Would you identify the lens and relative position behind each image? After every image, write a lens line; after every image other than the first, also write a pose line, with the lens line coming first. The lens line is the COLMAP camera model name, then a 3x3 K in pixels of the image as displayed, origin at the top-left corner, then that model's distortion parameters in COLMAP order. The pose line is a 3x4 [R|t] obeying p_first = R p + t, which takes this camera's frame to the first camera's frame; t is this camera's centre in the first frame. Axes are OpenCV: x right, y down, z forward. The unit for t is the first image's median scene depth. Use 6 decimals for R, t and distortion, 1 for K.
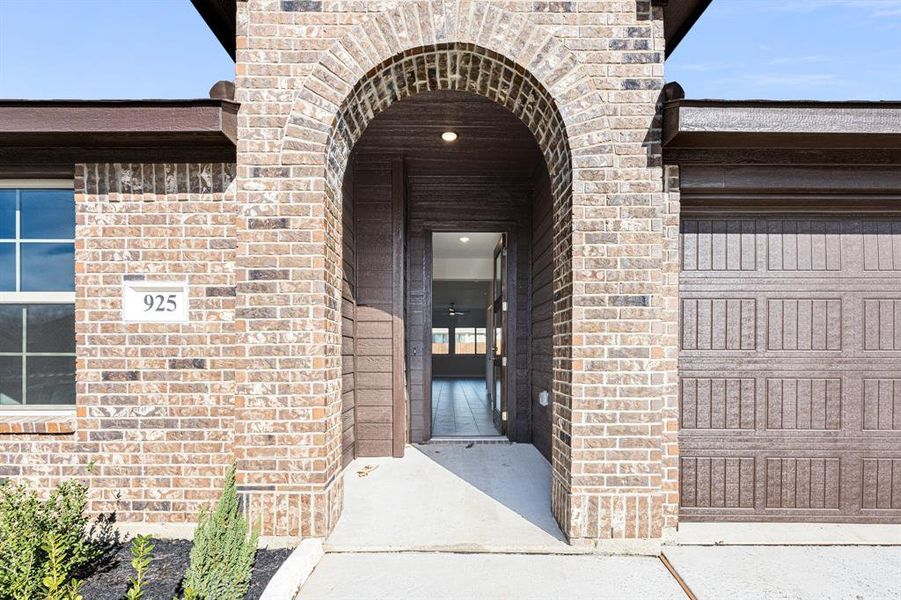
lens RADIAL K [[435.3, 0, 447.1], [0, 435.3, 295.0], [0, 0, 1]] dist [0.000881, 0.000295]
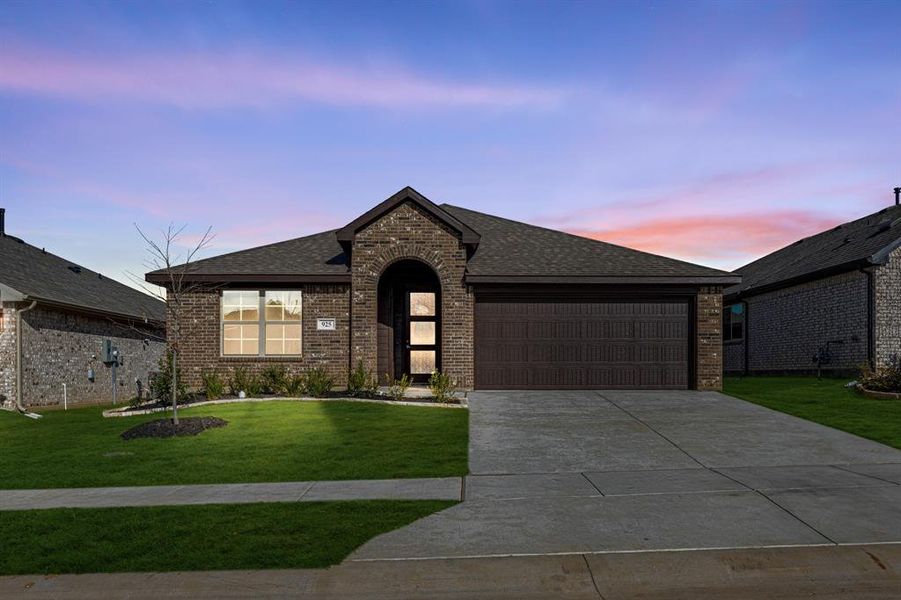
lens RADIAL K [[435.3, 0, 447.1], [0, 435.3, 295.0], [0, 0, 1]] dist [0.000881, 0.000295]
pose [[0.998992, 0.001024, 0.044885, 0.155131], [-0.000429, 0.999912, -0.013265, -0.174237], [-0.044895, 0.013233, 0.998904, -2.591929]]
